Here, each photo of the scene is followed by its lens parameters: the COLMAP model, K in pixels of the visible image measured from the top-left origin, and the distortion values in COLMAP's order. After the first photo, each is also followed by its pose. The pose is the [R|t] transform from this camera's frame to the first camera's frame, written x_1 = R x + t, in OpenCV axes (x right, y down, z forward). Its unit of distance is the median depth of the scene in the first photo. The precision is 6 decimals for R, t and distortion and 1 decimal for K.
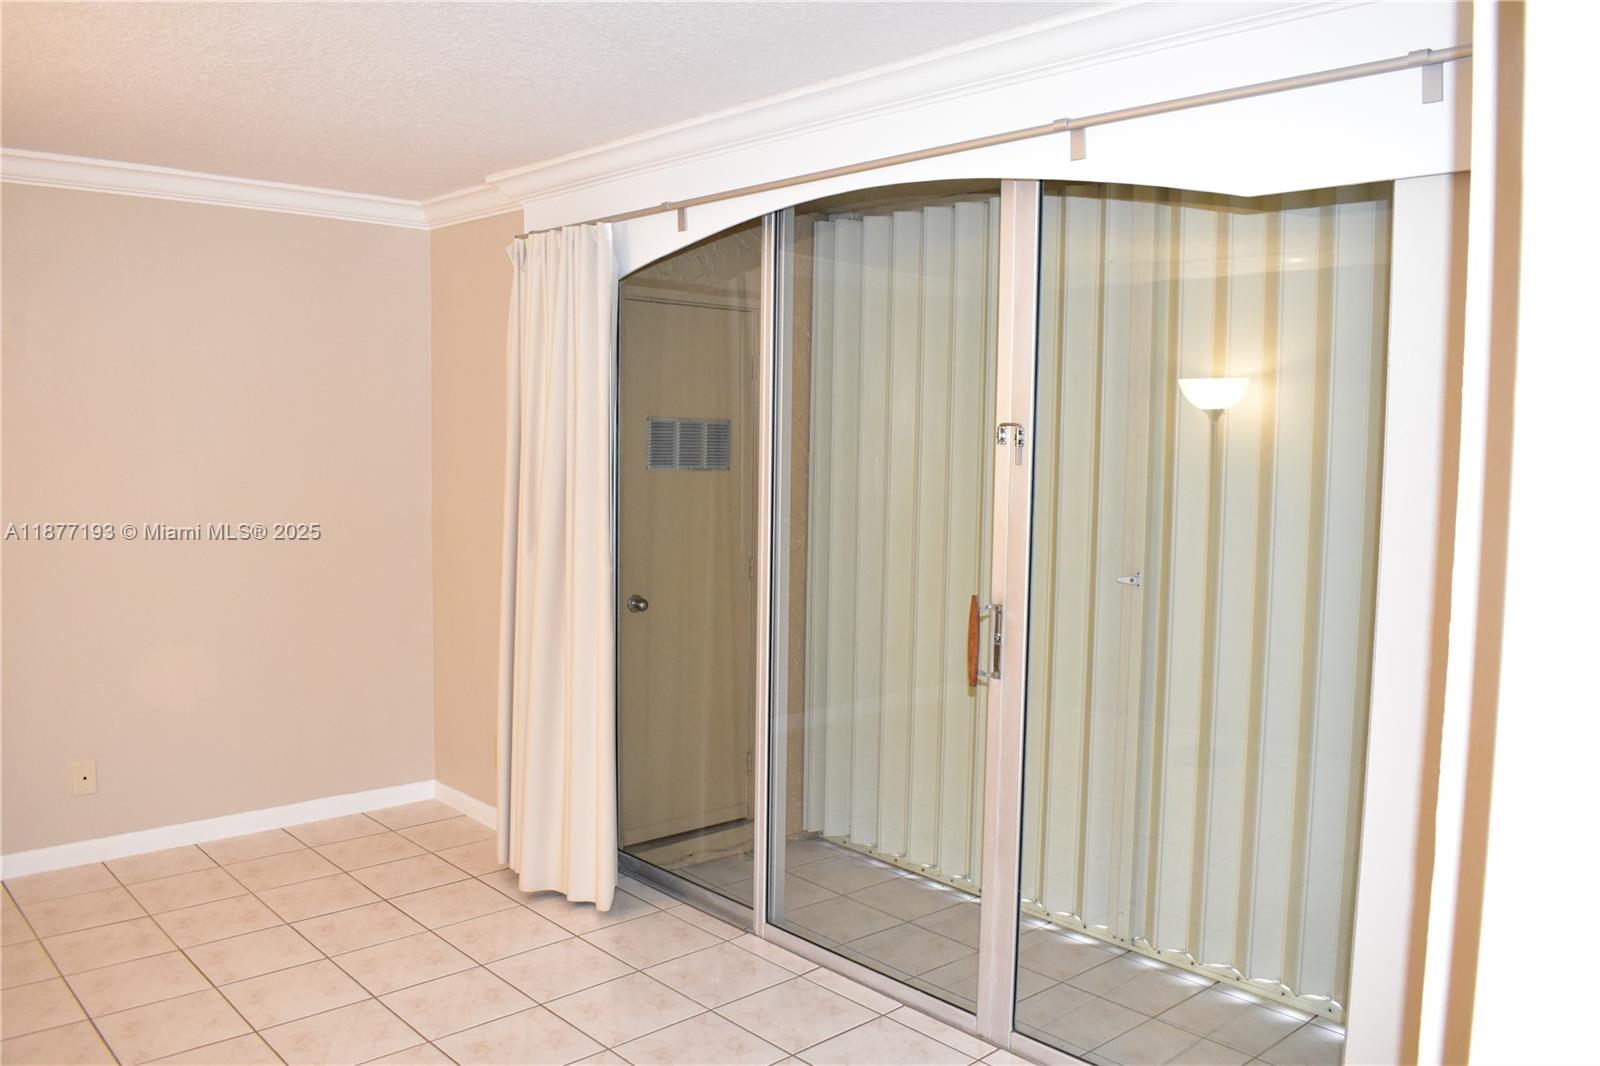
lens RADIAL K [[1254.9, 0, 798.4], [0, 1254.9, 505.5], [0, 0, 1]] dist [0.007087, 0.002009]
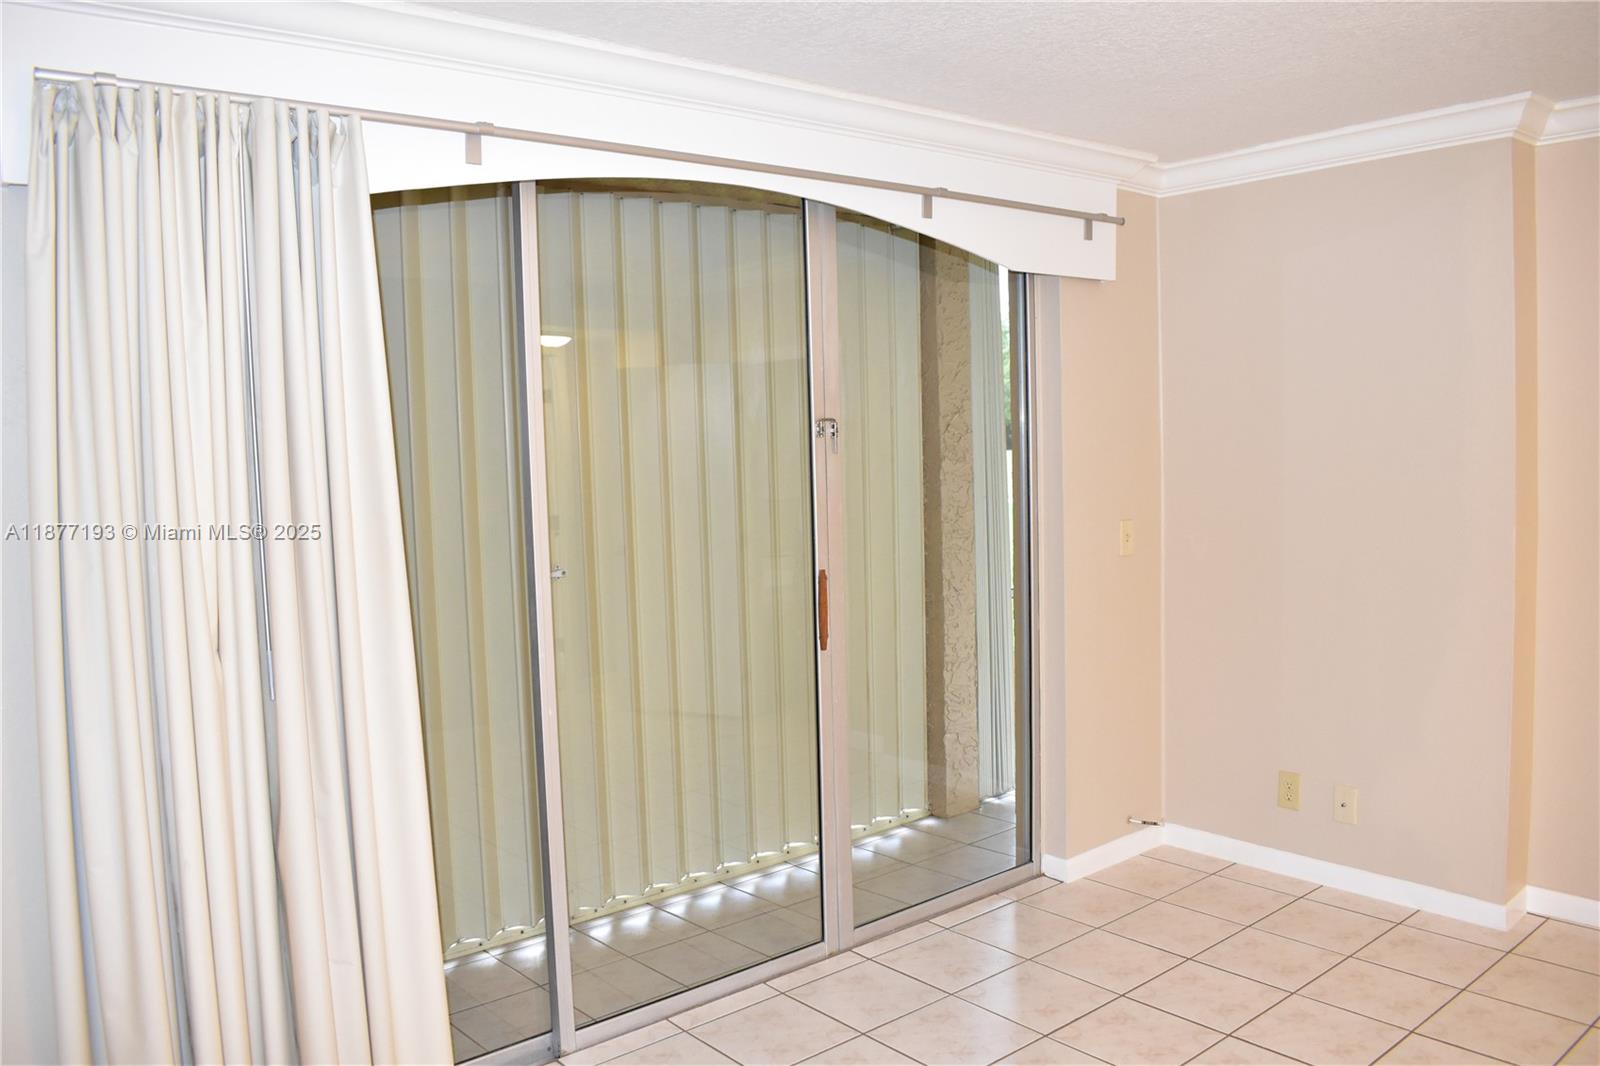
lens RADIAL K [[1198.4, 0, 800.0], [0, 1198.4, 533.0], [0, 0, 1]] dist [-0.161937, 0.000035]
pose [[0.054927, -0.092031, 0.994240, -0.851667], [0.095744, 0.991640, 0.086501, -0.055015], [-0.993889, 0.090441, 0.063279, 0.882423]]
